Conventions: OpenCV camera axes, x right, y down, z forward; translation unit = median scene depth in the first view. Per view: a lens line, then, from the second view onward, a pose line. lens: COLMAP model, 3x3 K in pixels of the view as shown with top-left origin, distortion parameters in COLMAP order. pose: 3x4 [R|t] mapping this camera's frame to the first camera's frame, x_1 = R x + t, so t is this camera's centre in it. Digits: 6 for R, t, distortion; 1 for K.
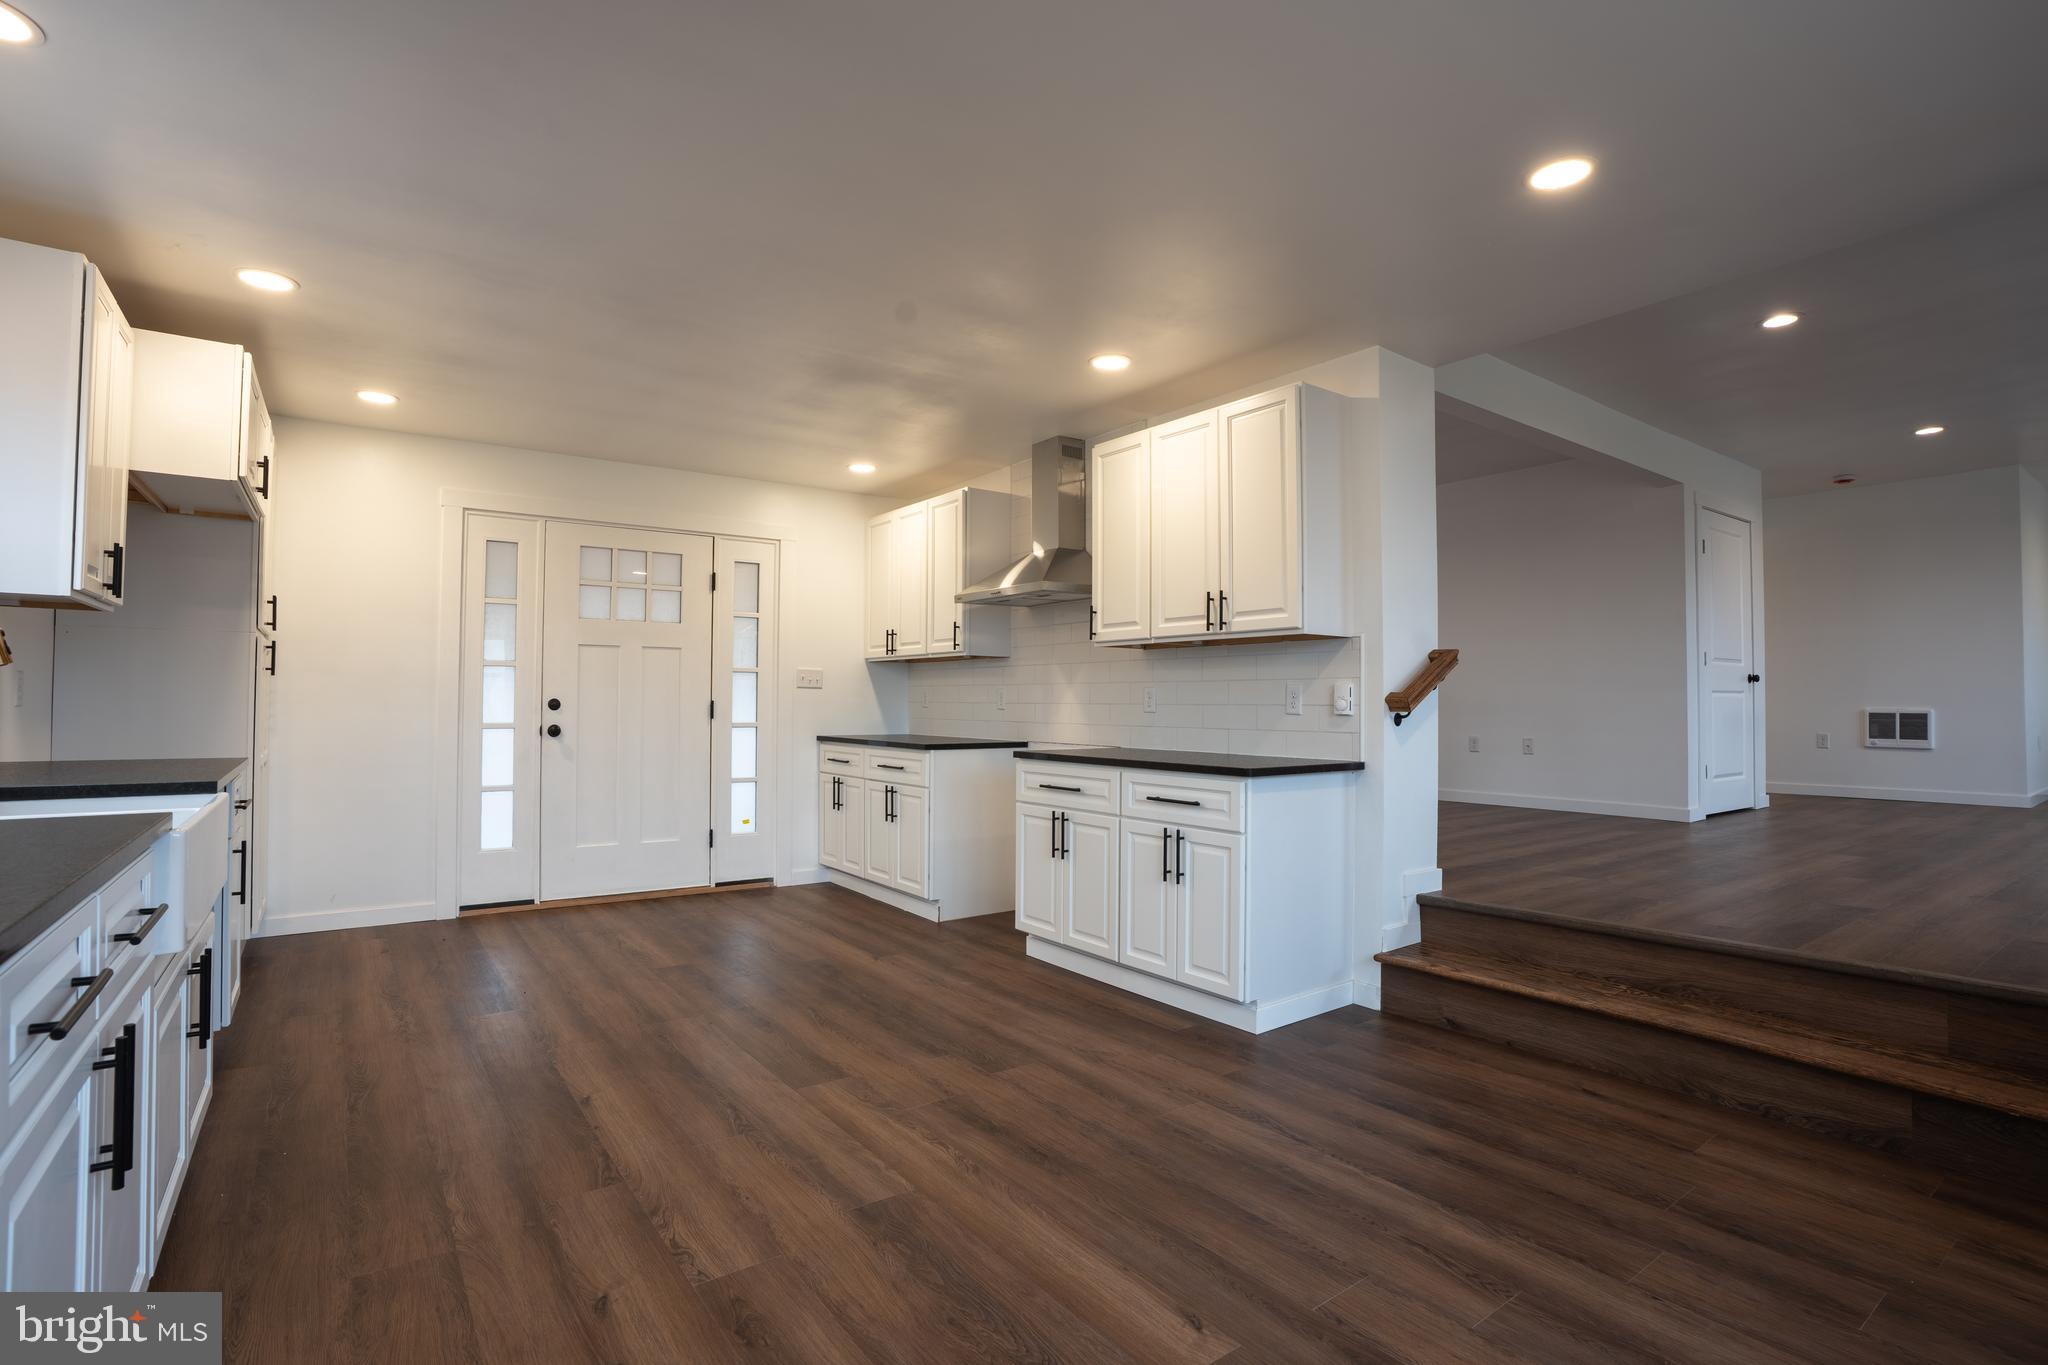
lens RADIAL K [[955.1, 0, 1002.7], [0, 955.1, 677.8], [0, 0, 1]] dist [-0.064311, 0.020064]
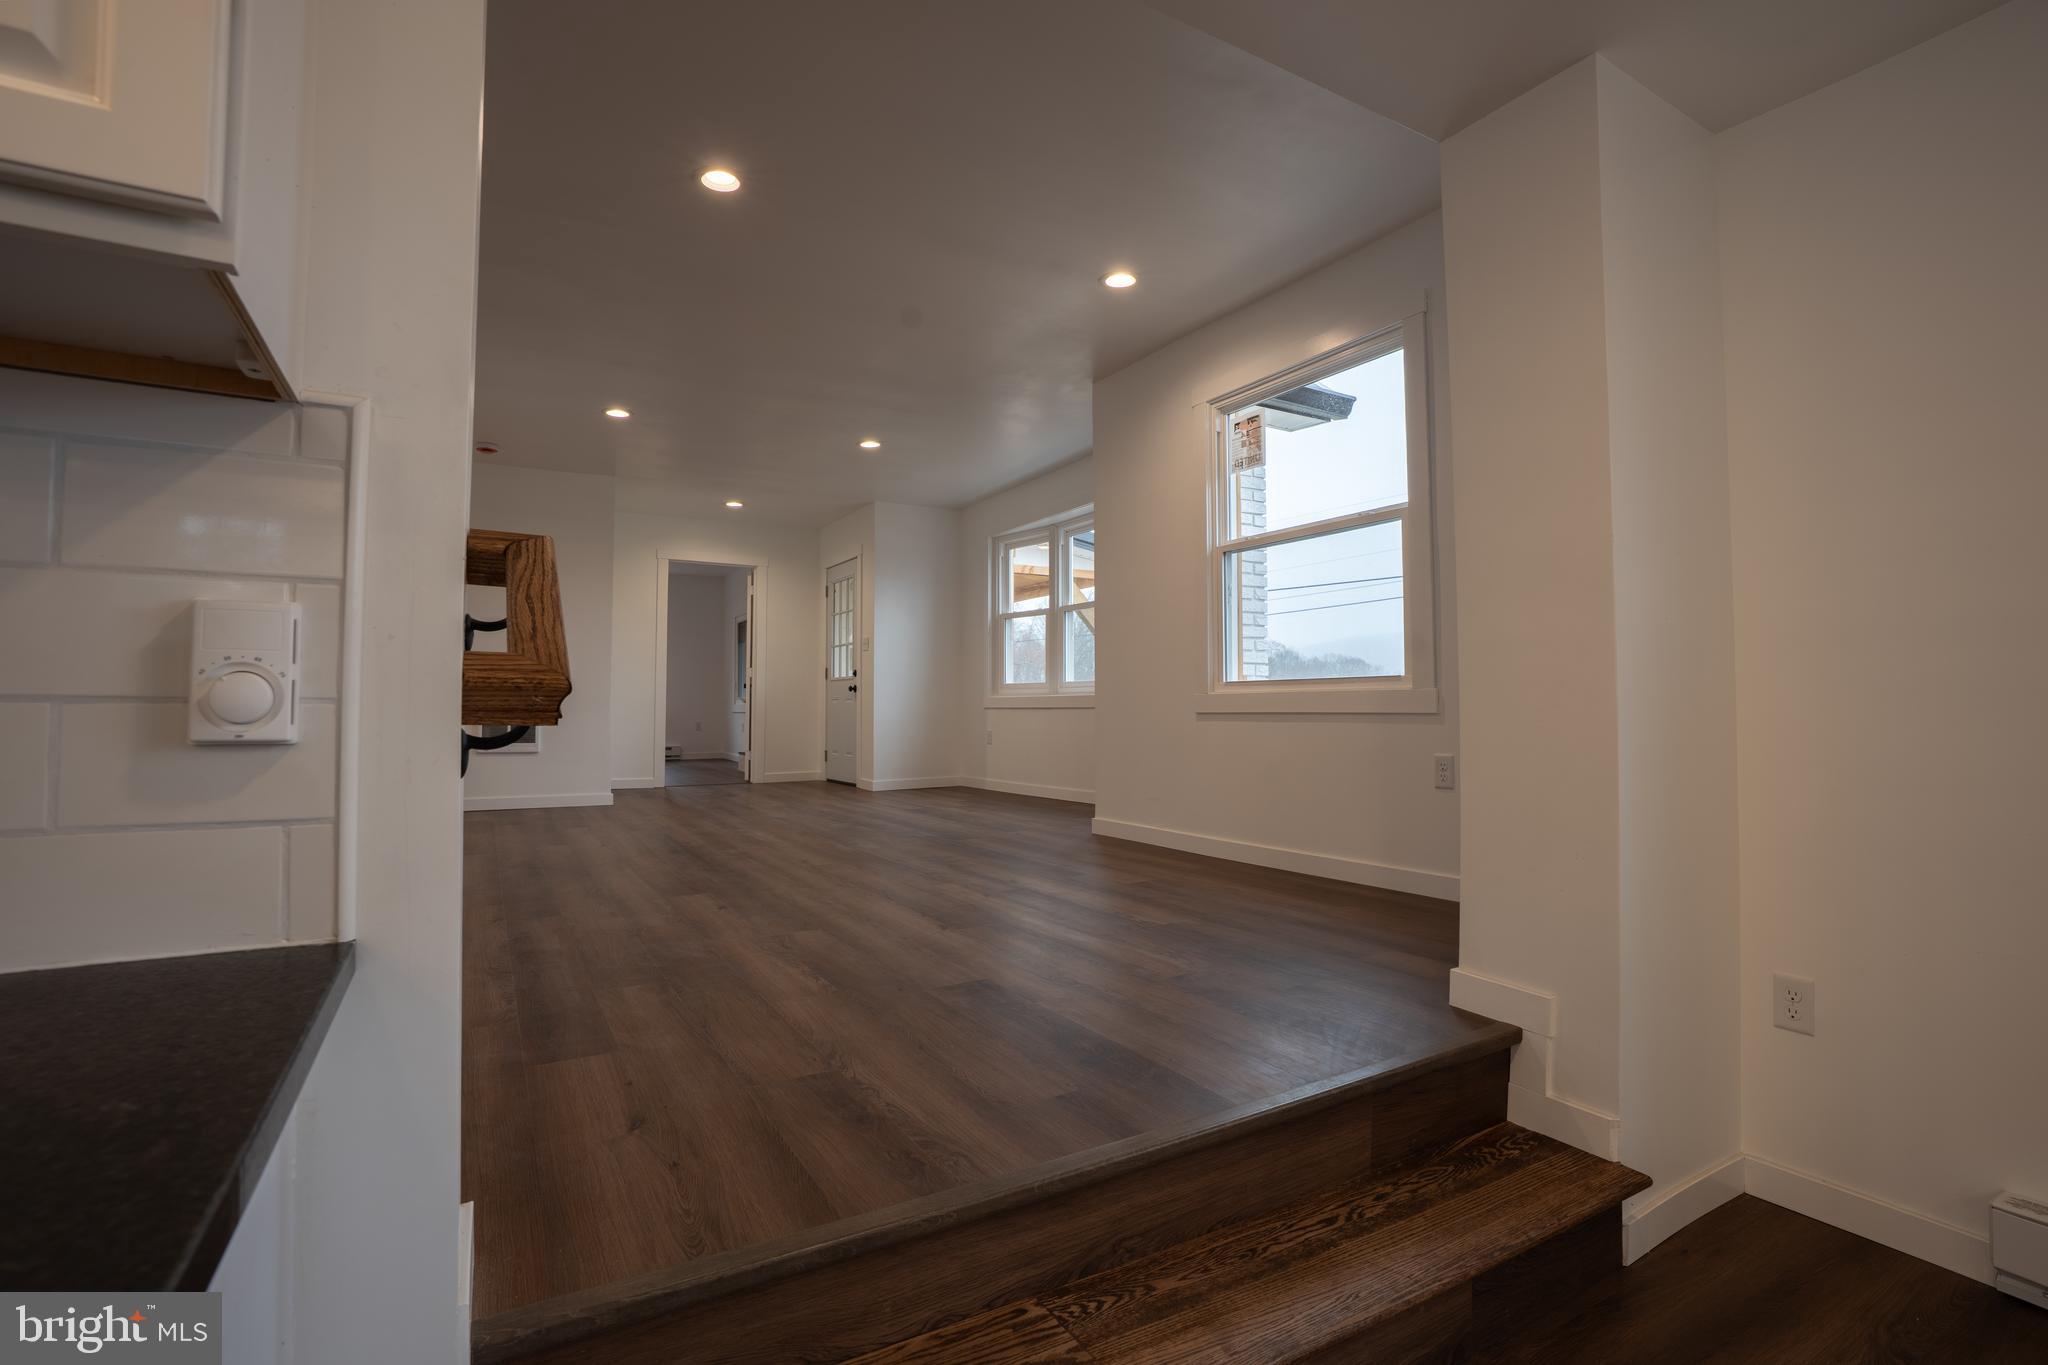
lens RADIAL K [[955.1, 0, 1002.7], [0, 955.1, 677.8], [0, 0, 1]] dist [-0.064311, 0.020064]
pose [[0.095522, 0.029148, 0.995001, 0.114181], [-0.027439, 0.999268, -0.026638, 0.017985], [-0.995049, -0.024758, 0.096252, 0.576850]]
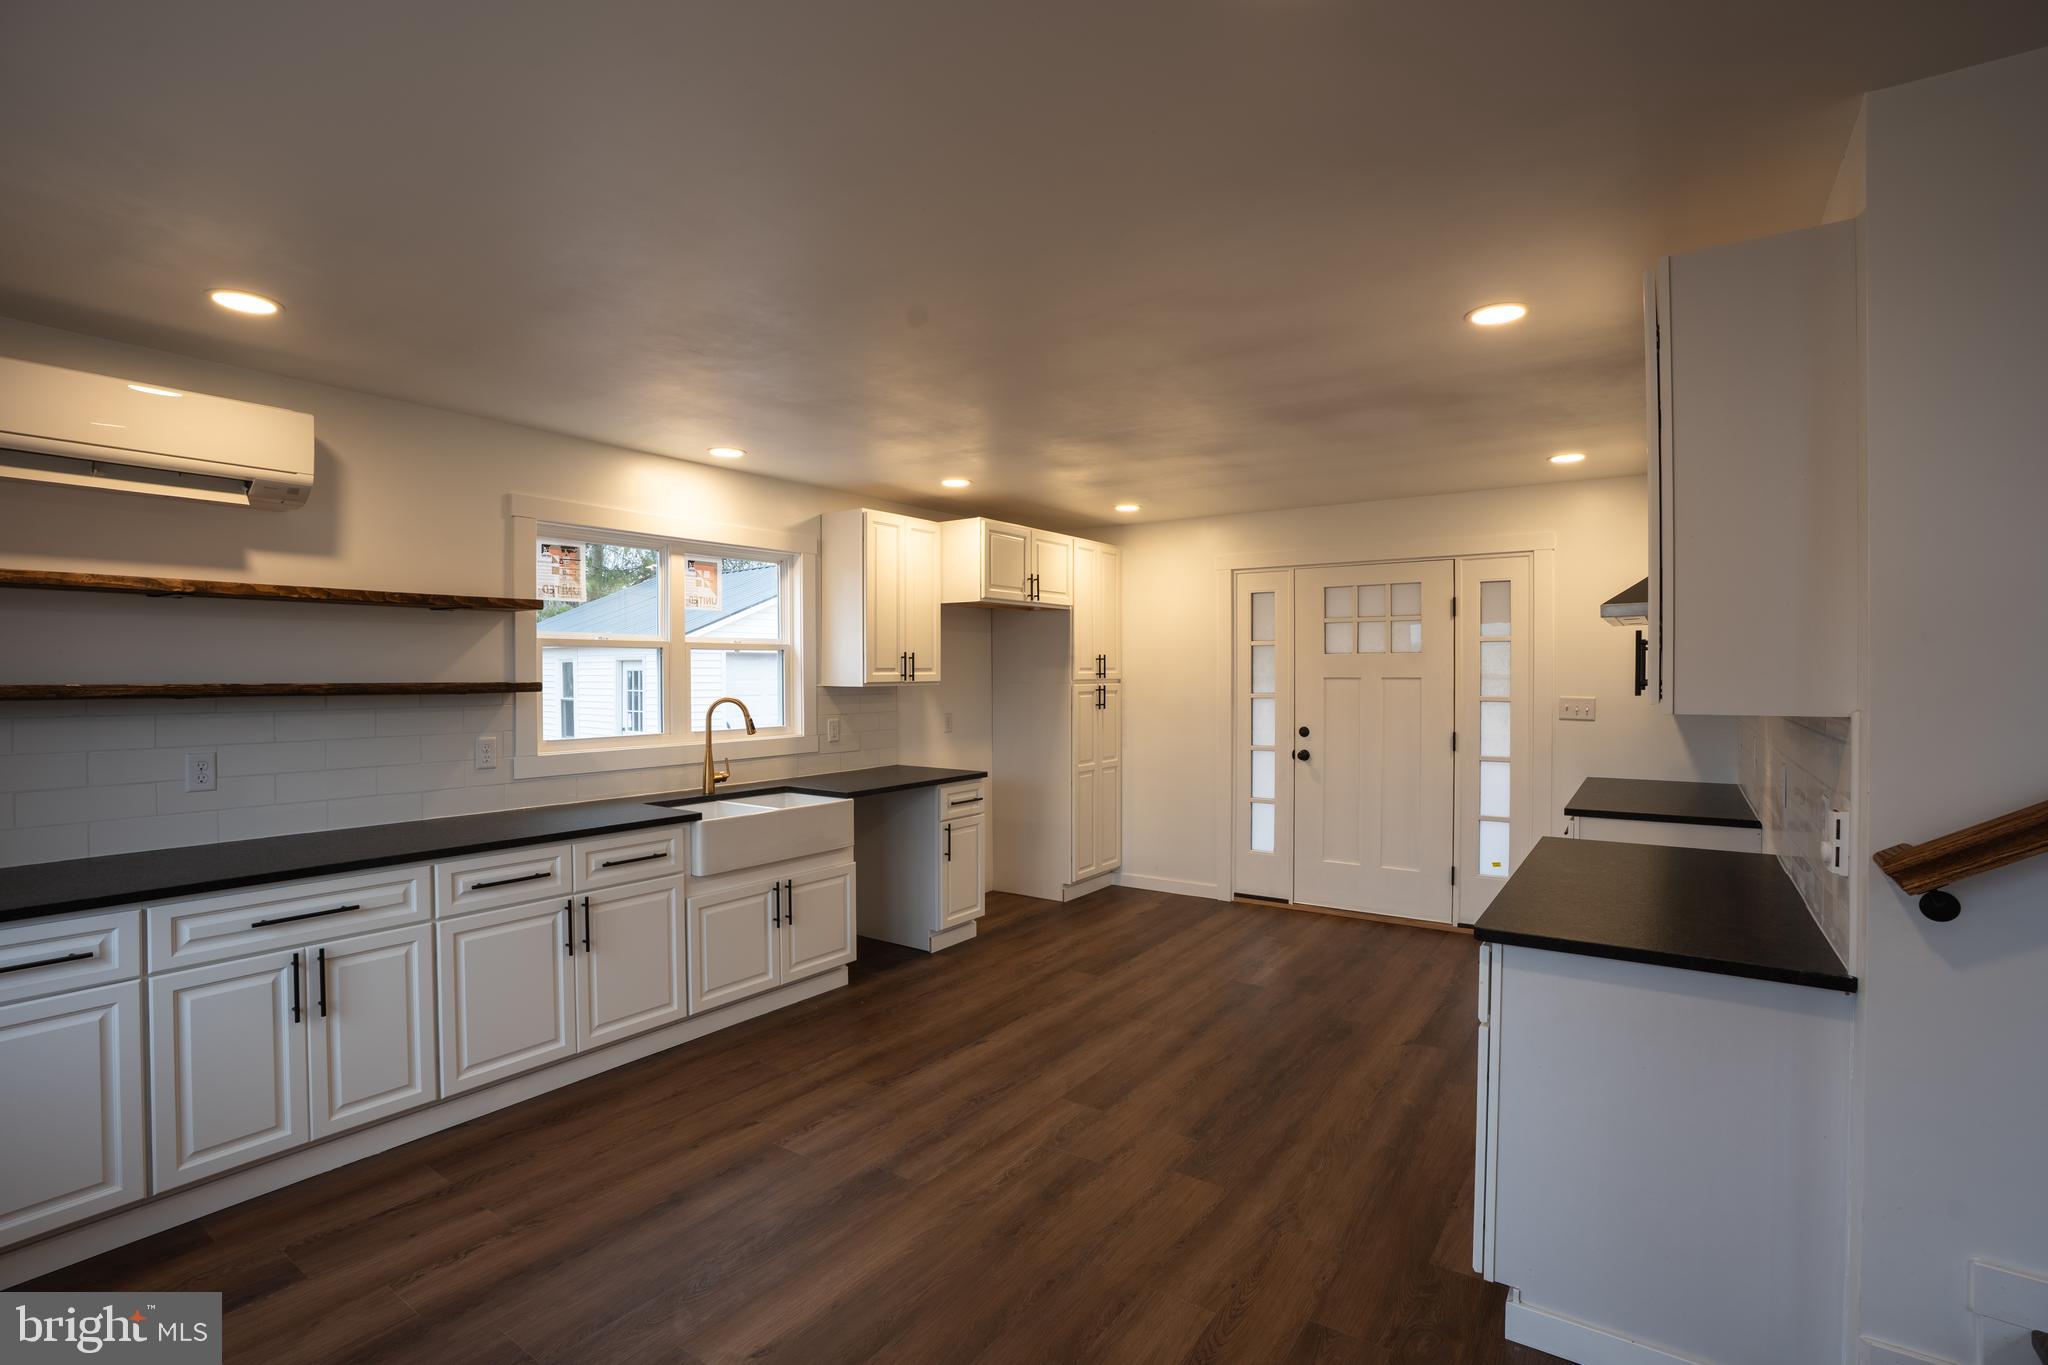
lens RADIAL K [[940.6, 0, 1018.5], [0, 940.6, 673.9], [0, 0, 1]] dist [-0.079739, 0.031162]
pose [[0.337819, -0.004592, -0.941200, 0.471718], [0.027923, 0.999597, 0.005145, -0.057722], [0.940797, -0.028019, 0.337811, 0.311705]]
